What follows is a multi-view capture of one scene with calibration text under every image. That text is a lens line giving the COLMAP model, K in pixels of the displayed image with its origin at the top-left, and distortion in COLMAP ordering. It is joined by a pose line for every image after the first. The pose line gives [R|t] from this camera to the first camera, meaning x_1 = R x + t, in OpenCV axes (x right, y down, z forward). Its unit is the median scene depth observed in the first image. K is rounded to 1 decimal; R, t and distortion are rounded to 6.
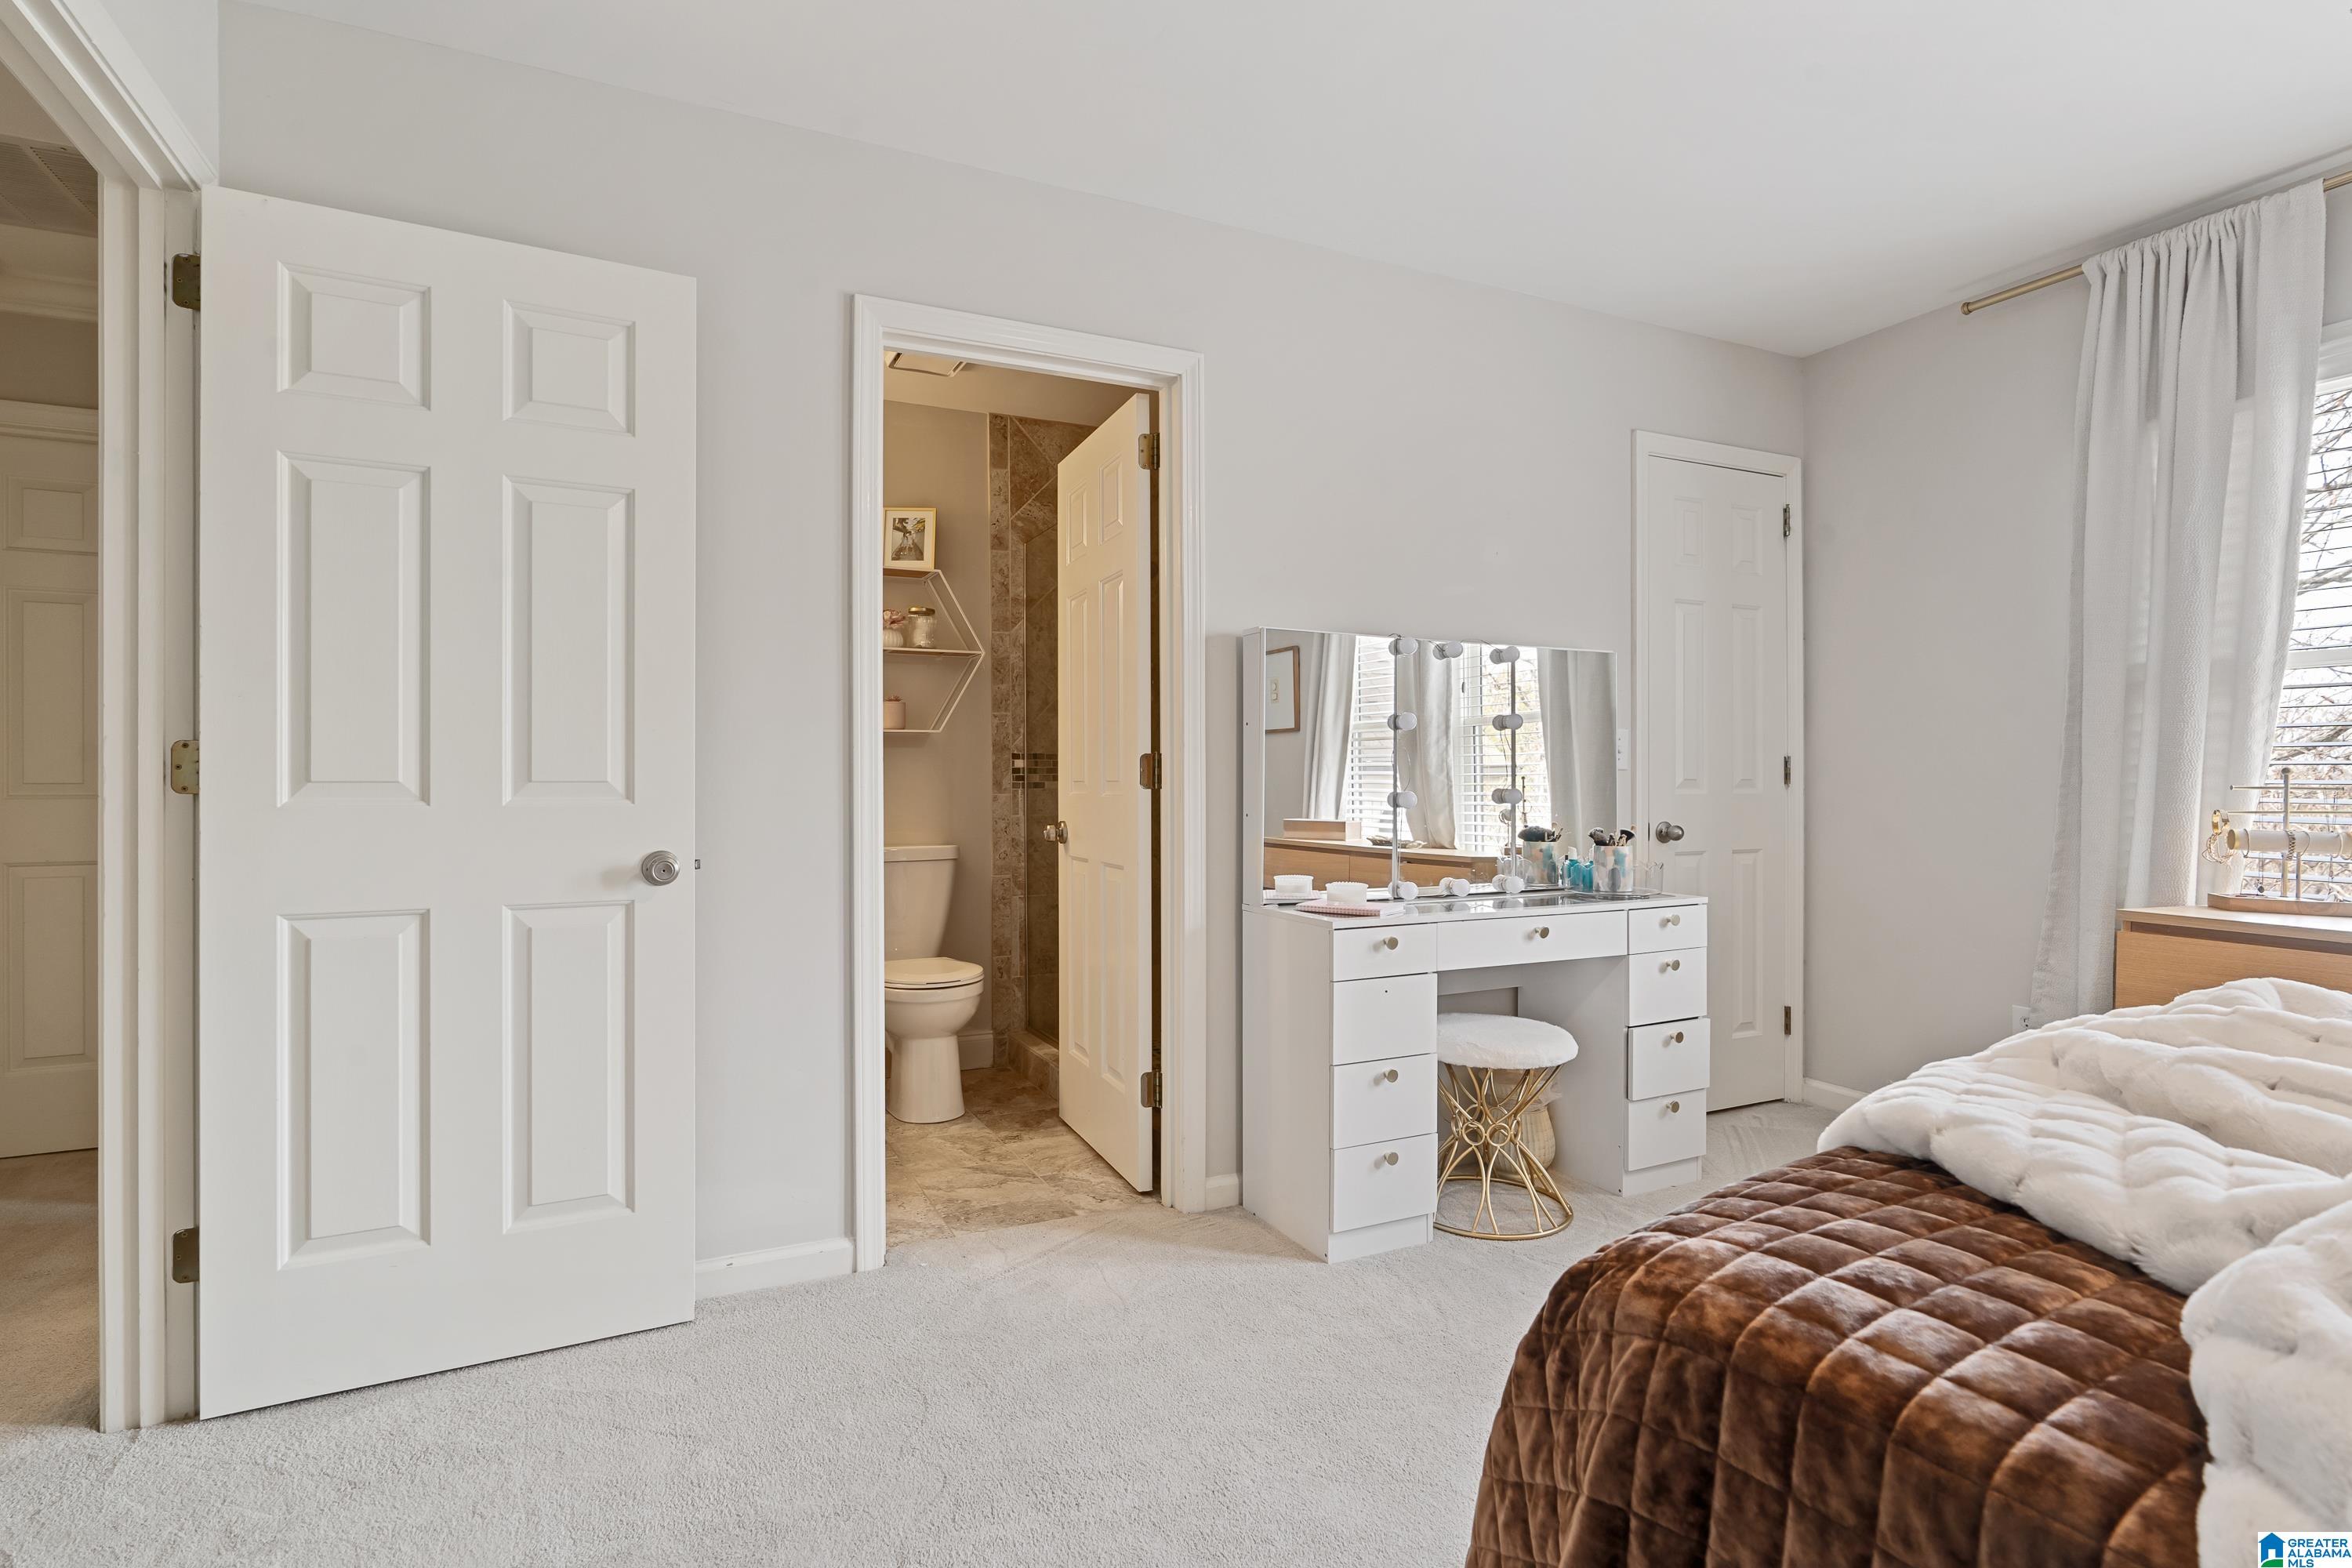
lens RADIAL K [[1139.8, 0, 1173.6], [0, 1139.8, 787.9], [0, 0, 1]] dist [0.000415, -0.000079]
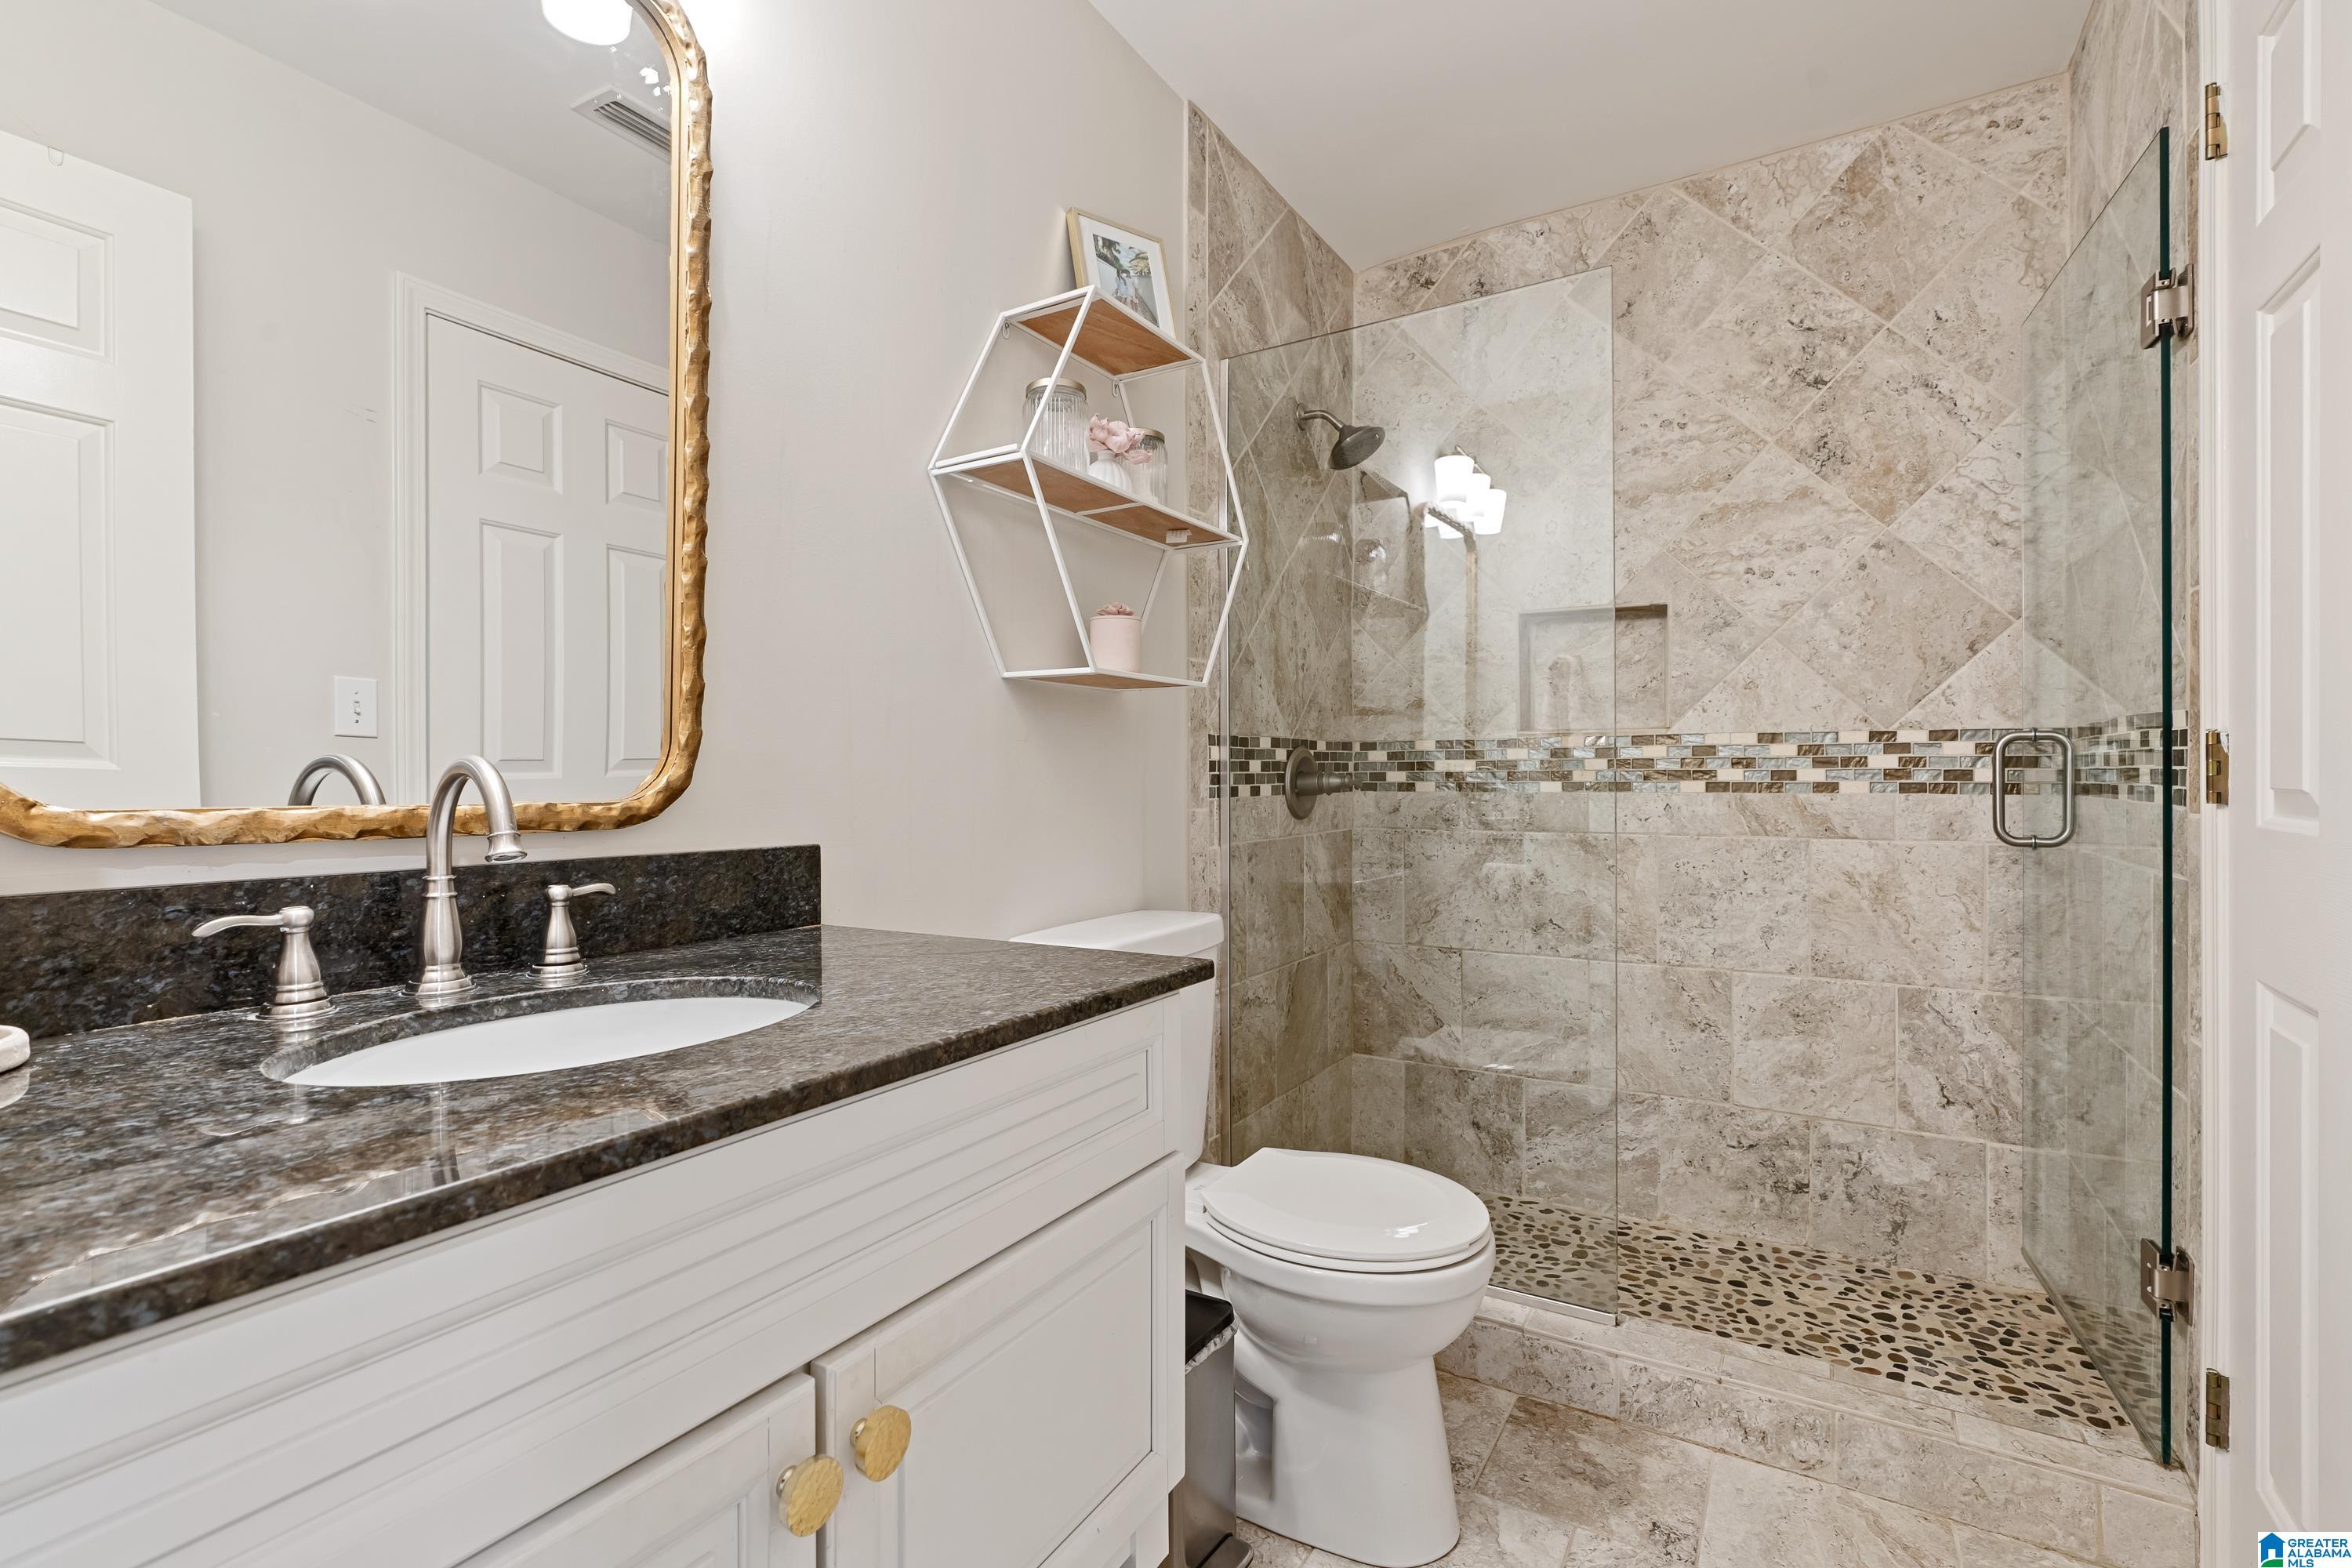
lens RADIAL K [[1070.2, 0, 1175.5], [0, 1070.2, 780.2], [0, 0, 1]] dist [-0.001691, 0.000334]
pose [[0.840240, 0.001776, 0.542212, -0.460292], [0.004881, 0.999929, -0.010839, -0.002772], [-0.542193, 0.011754, 0.840172, 0.608883]]
